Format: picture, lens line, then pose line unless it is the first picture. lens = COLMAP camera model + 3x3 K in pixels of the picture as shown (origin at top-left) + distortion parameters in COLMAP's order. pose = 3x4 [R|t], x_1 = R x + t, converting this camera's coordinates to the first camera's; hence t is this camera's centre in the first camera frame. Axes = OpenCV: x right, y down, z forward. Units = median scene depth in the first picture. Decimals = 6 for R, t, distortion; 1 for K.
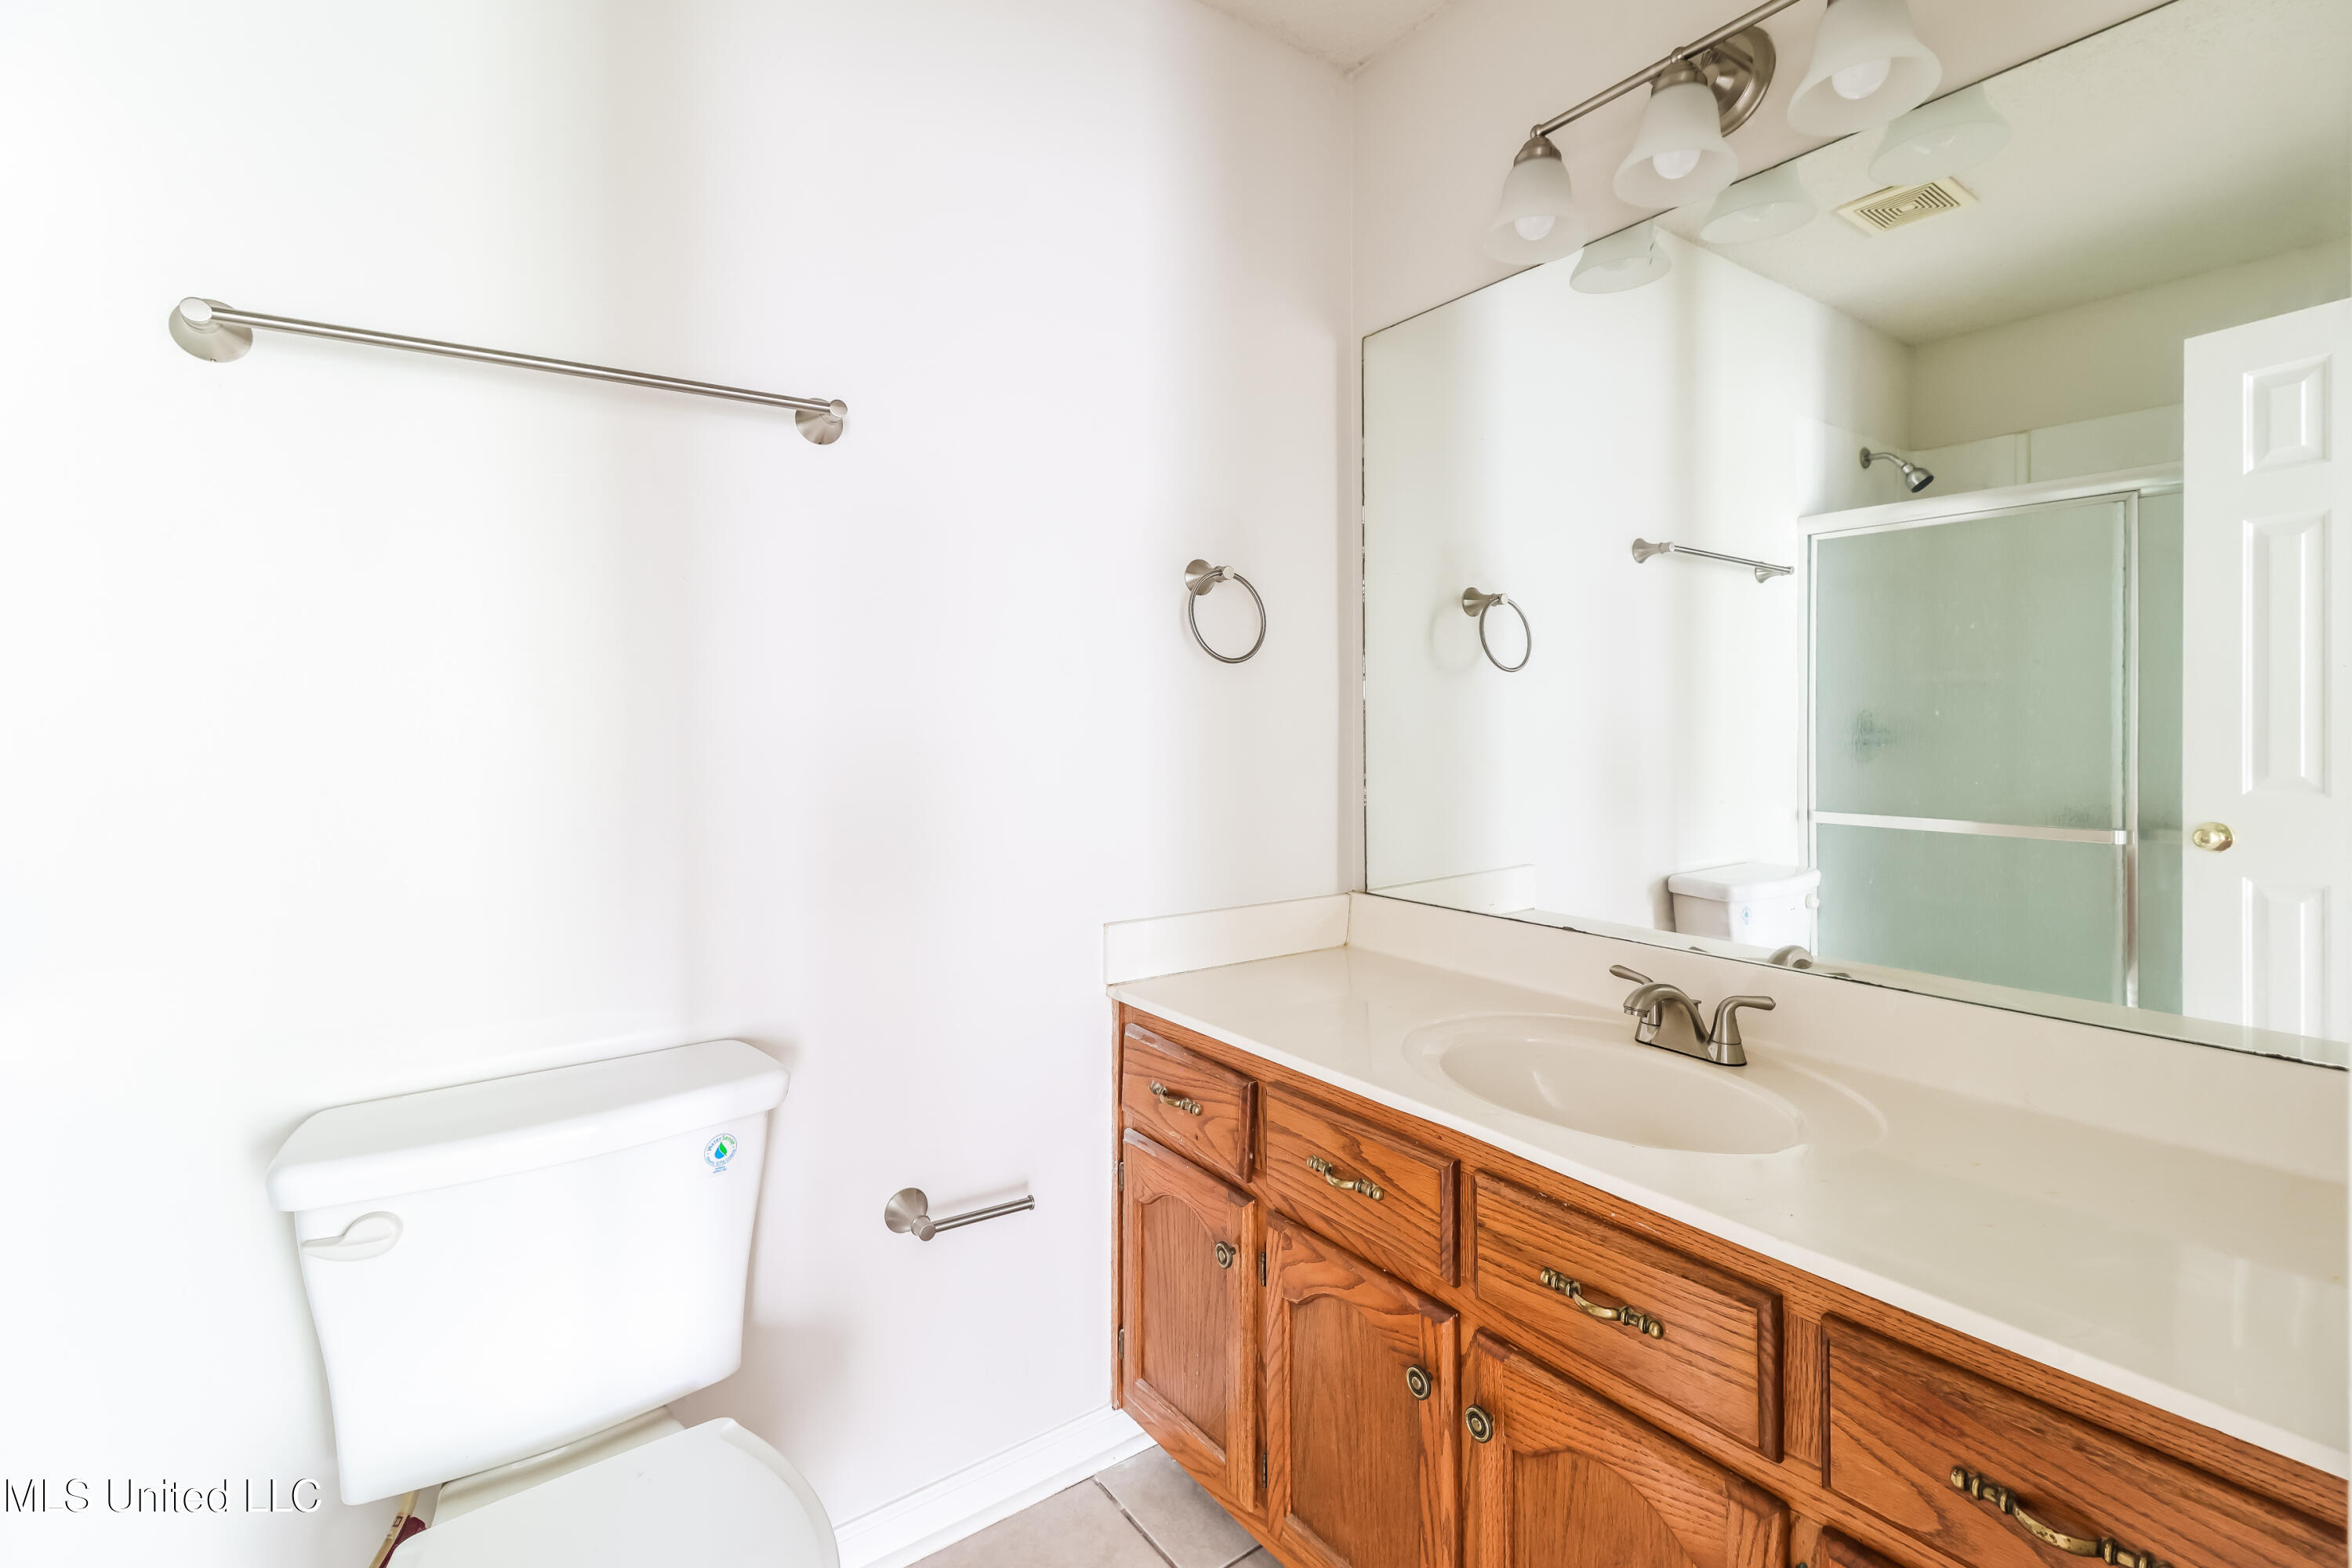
lens RADIAL K [[1086.8, 0, 1204.5], [0, 1086.8, 714.4], [0, 0, 1]] dist [-0.025702, -0.002525]
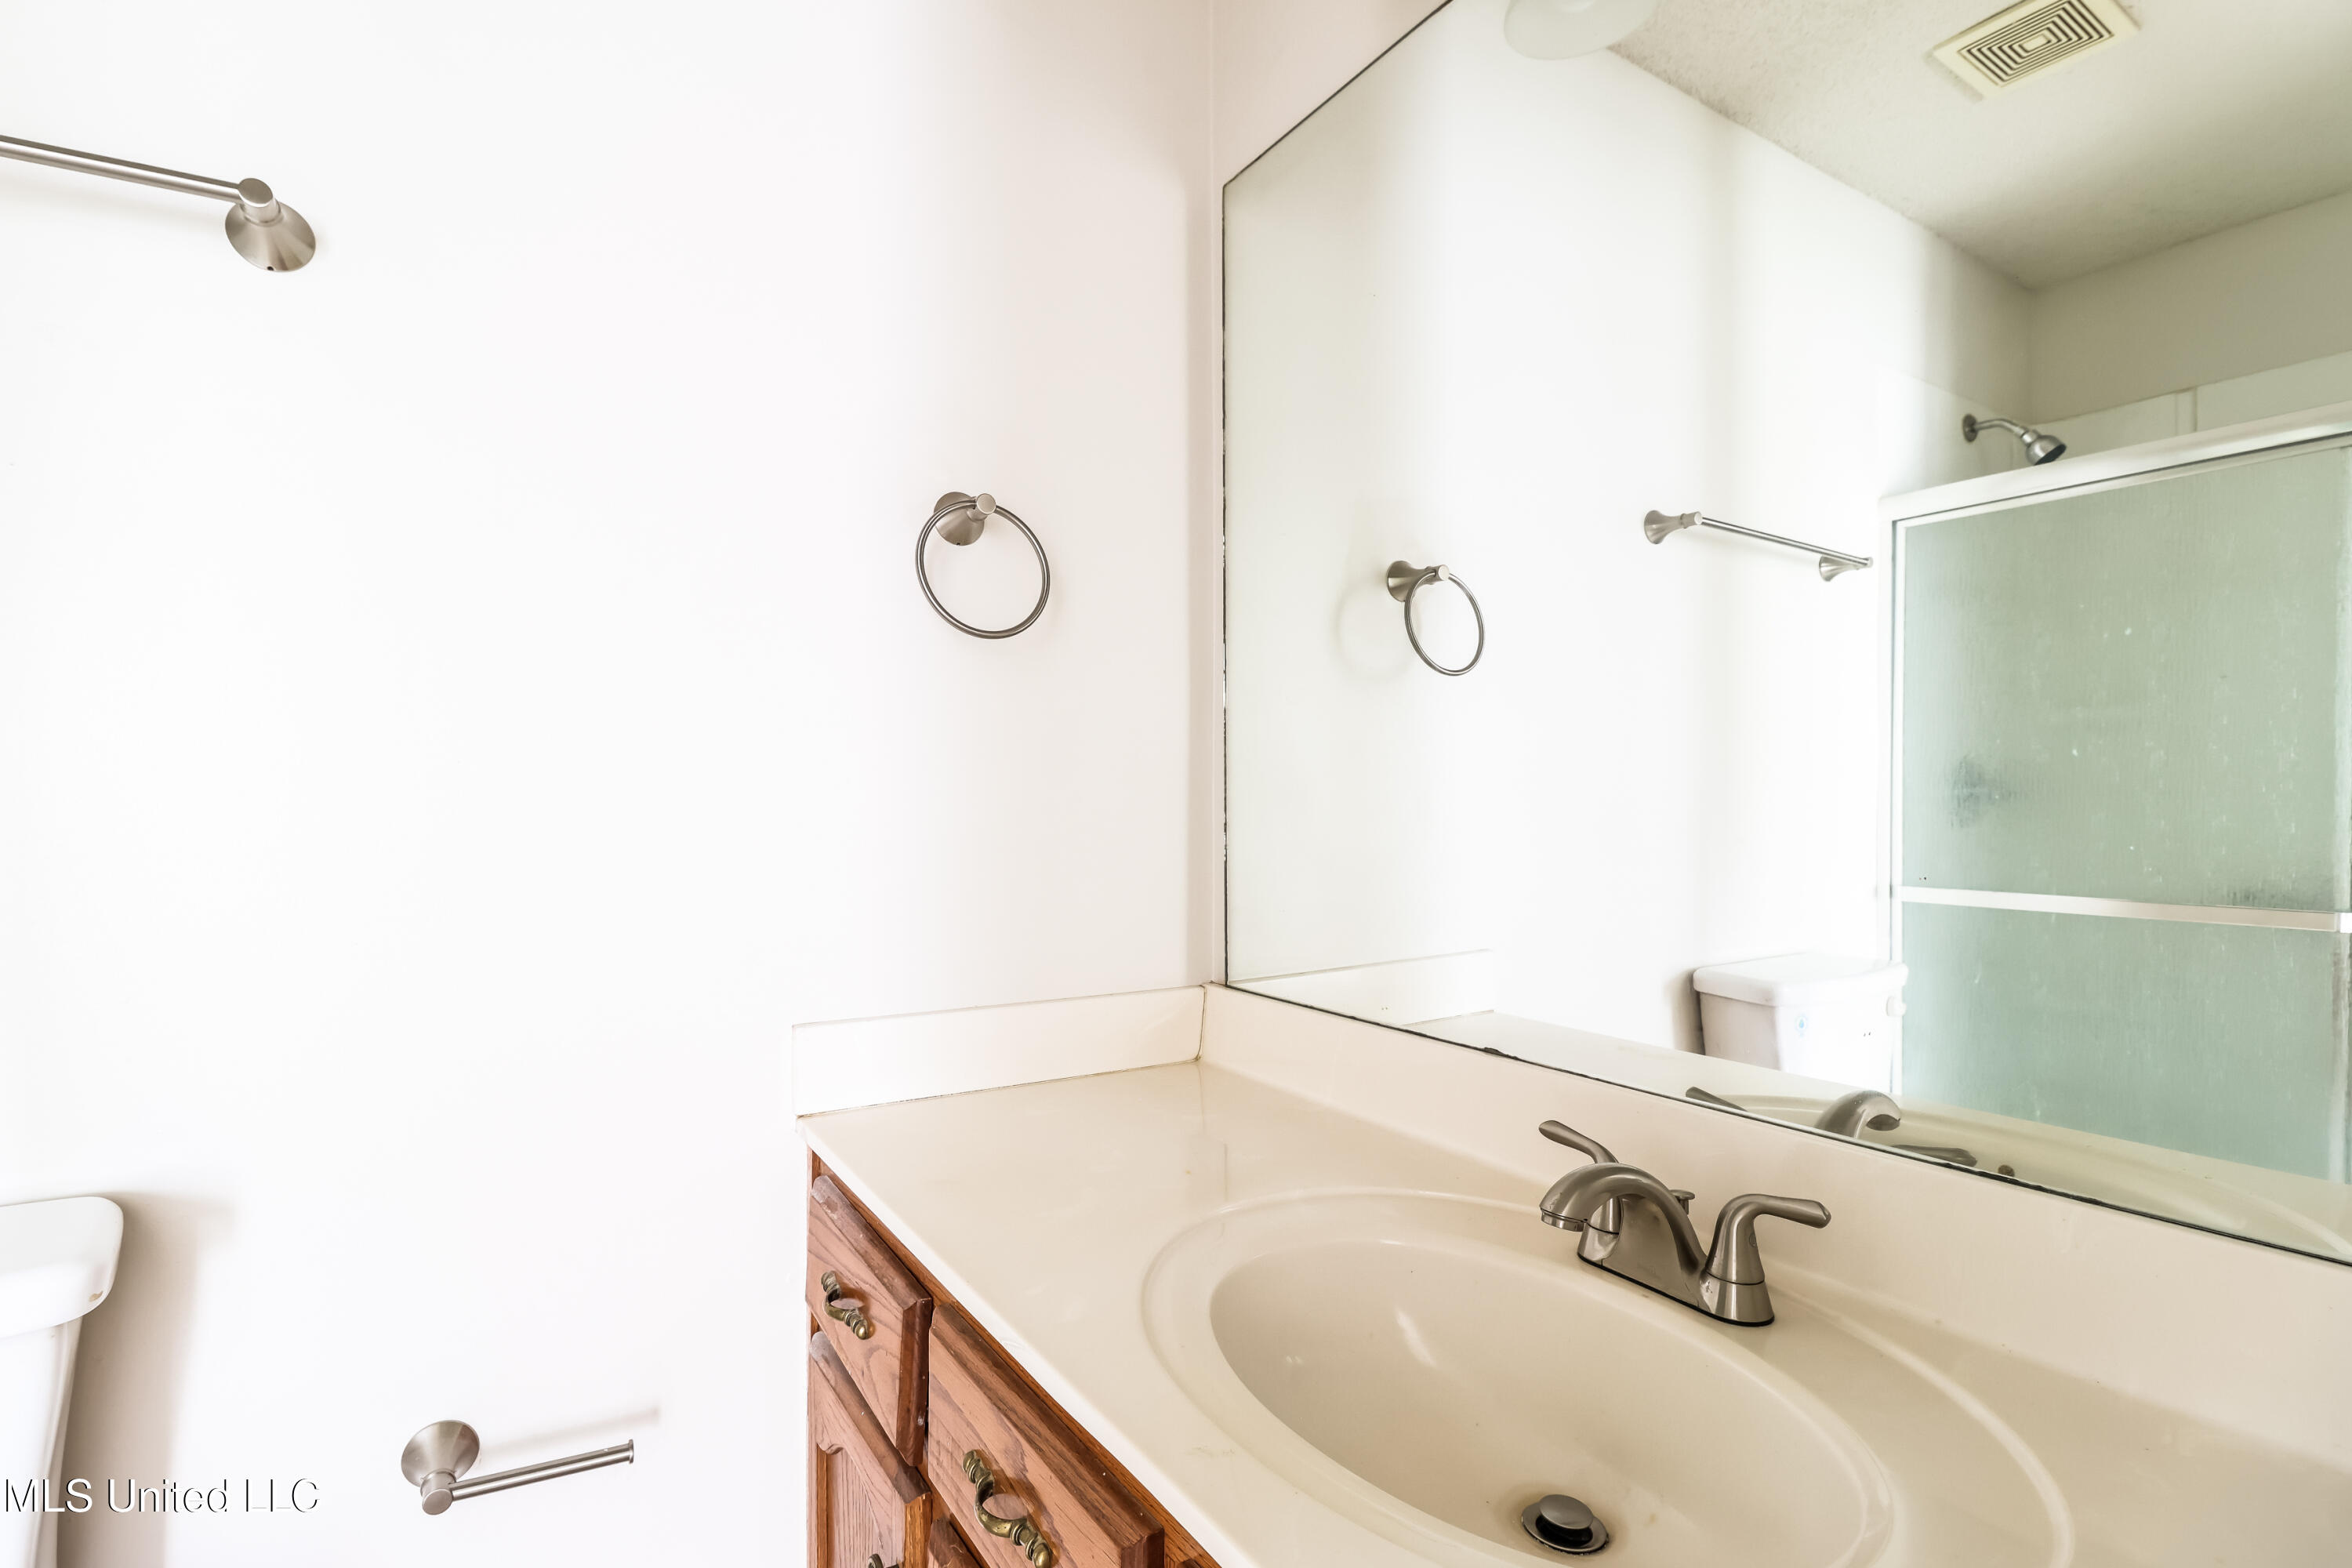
lens RADIAL K [[1086.8, 0, 1165.7], [0, 1086.8, 798.2], [0, 0, 1]] dist [-0.025702, -0.002525]
pose [[0.996590, 0.005836, -0.082301, 0.156405], [-0.005707, 0.999982, 0.001804, 0.040277], [0.082310, -0.001328, 0.996606, 0.283744]]
